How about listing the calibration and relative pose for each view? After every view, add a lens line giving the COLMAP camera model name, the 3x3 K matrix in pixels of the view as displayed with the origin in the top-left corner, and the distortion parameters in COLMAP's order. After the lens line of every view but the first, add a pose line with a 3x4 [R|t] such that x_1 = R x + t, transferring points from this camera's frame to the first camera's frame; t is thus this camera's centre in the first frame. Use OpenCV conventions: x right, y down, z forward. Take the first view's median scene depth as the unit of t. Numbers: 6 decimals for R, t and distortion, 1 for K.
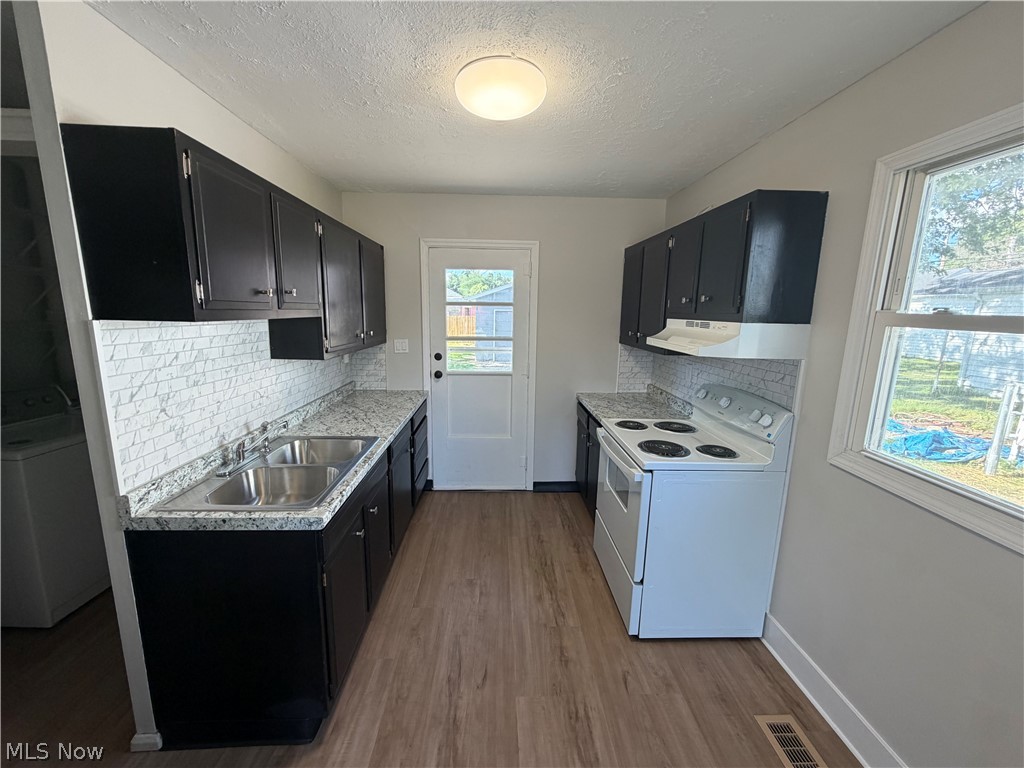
lens RADIAL K [[407.8, 0, 507.3], [0, 407.8, 381.8], [0, 0, 1]] dist [-0.003800, 0.000441]
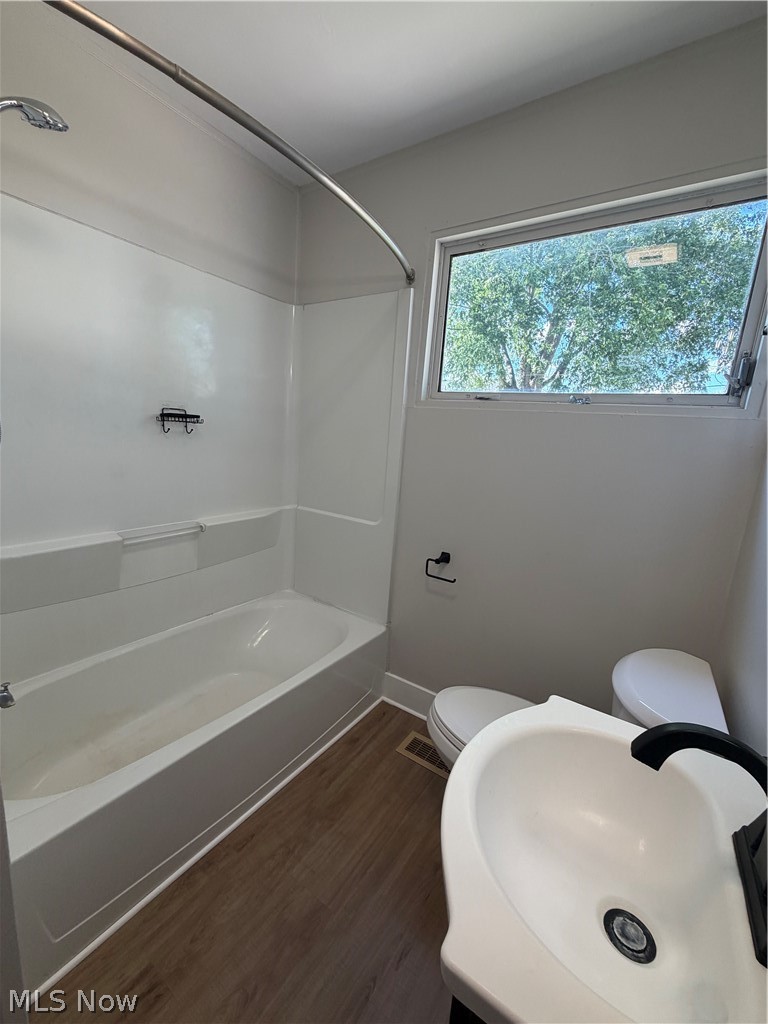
lens RADIAL K [[407.8, 0, 383.9], [0, 407.8, 510.9], [0, 0, 1]] dist [-0.003800, 0.000441]
pose [[-0.813149, -0.181955, 0.552884, -0.564899], [0.018815, 0.941169, 0.337412, -0.059120], [-0.581751, 0.284769, -0.761888, 1.024852]]
